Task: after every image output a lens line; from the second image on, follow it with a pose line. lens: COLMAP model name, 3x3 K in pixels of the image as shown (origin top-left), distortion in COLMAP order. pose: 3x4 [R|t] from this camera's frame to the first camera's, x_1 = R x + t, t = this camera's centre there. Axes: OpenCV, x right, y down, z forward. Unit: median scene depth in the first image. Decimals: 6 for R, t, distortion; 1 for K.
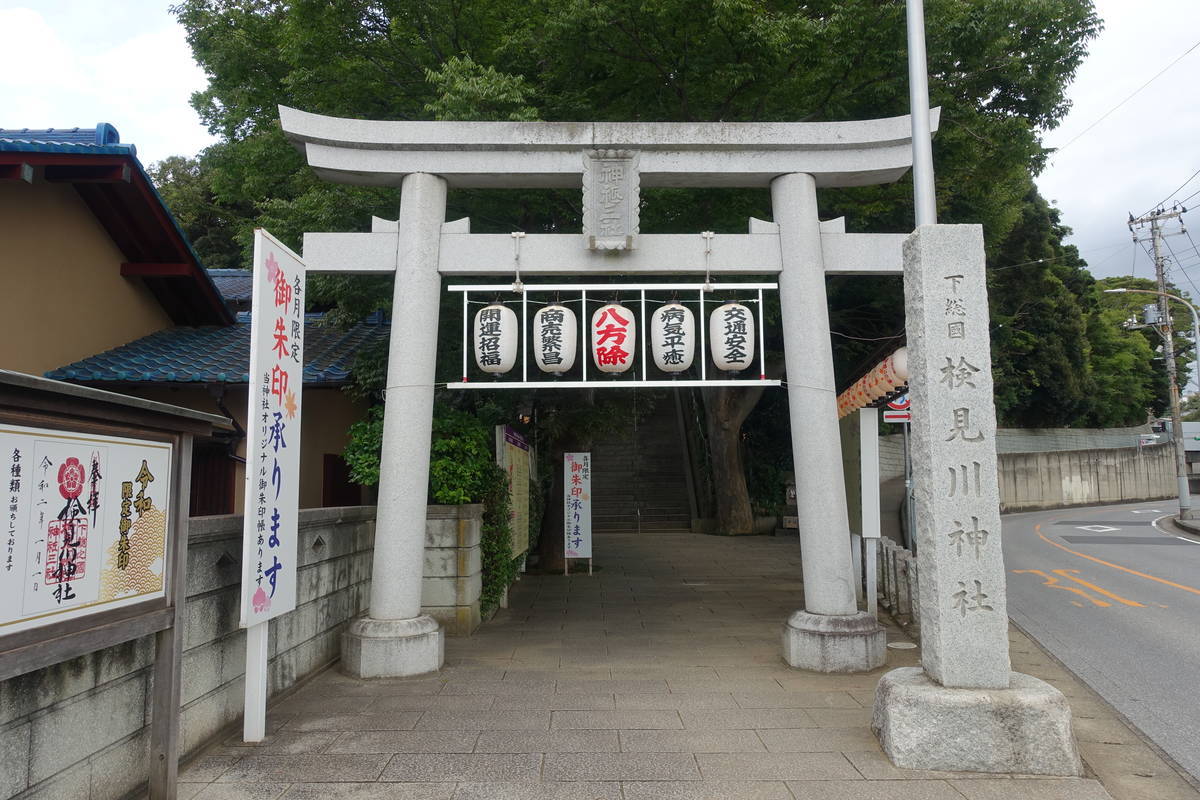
lens RADIAL K [[824.8, 0, 600.0], [0, 824.8, 400.0], [0, 0, 1]] dist [0.001452, -0.004144]
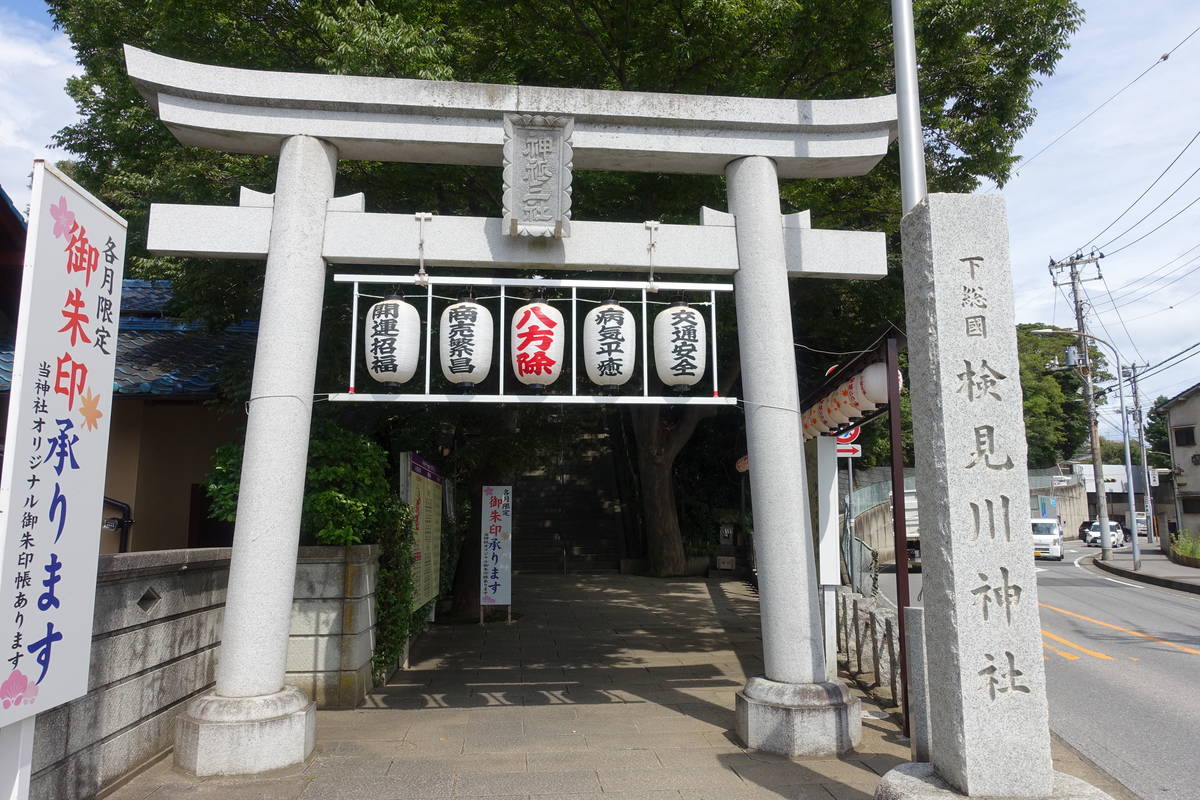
lens RADIAL K [[824.8, 0, 600.0], [0, 824.8, 400.0], [0, 0, 1]] dist [0.001452, -0.004144]
pose [[0.996058, 0.018062, 0.086842, 0.007718], [-0.014162, 0.998872, -0.045317, 0.017494], [-0.087563, 0.043909, 0.995191, 0.176633]]
